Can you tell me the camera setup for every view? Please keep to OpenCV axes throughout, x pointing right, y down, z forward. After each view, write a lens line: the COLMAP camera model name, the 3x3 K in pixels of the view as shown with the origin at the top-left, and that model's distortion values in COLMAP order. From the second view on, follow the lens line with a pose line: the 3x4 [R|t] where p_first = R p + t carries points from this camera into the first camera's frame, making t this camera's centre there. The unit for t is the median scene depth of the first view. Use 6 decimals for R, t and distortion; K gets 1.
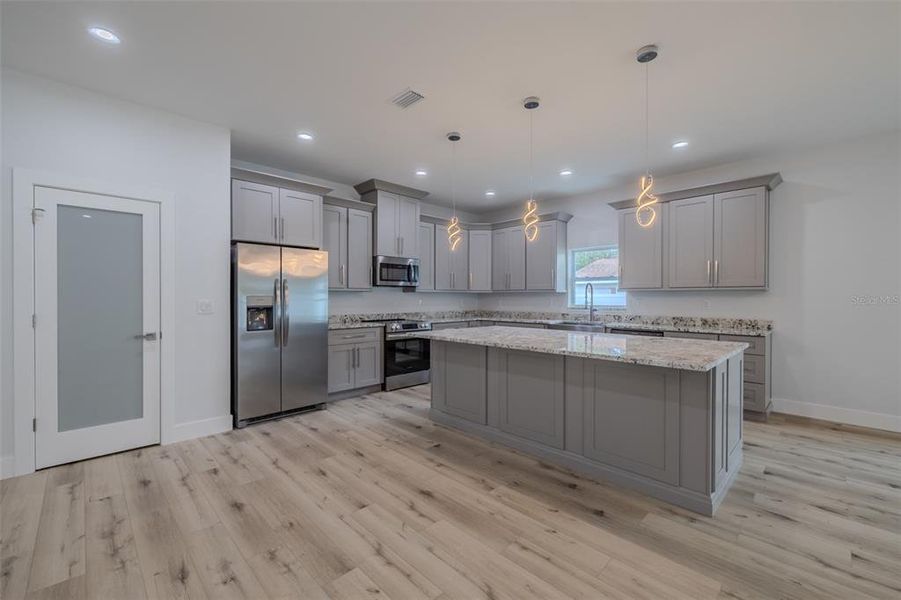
lens RADIAL K [[378.3, 0, 450.1], [0, 378.3, 296.1], [0, 0, 1]] dist [-0.001453, -0.000012]
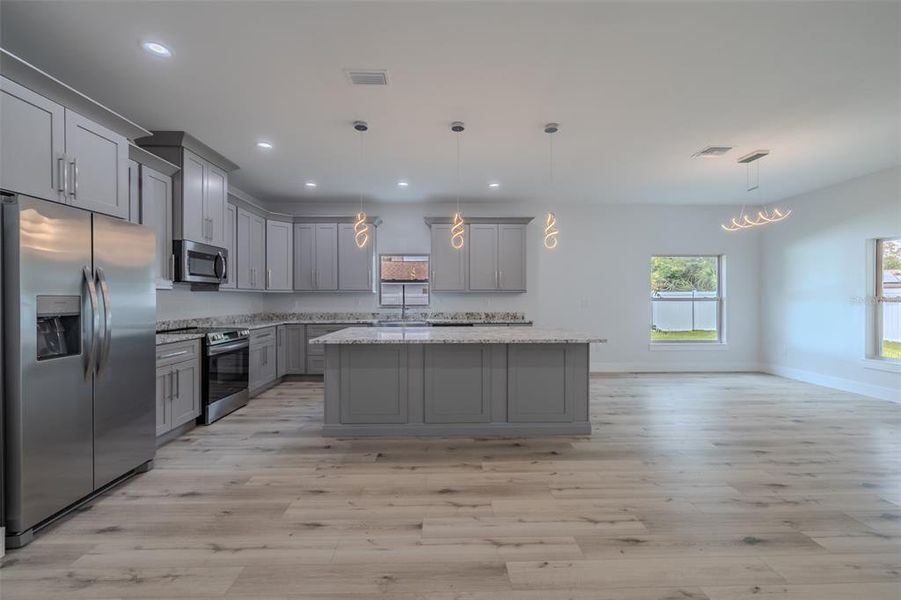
lens RADIAL K [[378.3, 0, 451.2], [0, 378.3, 299.0], [0, 0, 1]] dist [-0.001453, -0.000012]
pose [[0.682301, -0.004015, 0.731060, -0.456830], [-0.001259, 0.999977, 0.006667, -0.000547], [-0.731070, -0.005469, 0.682280, 0.172976]]
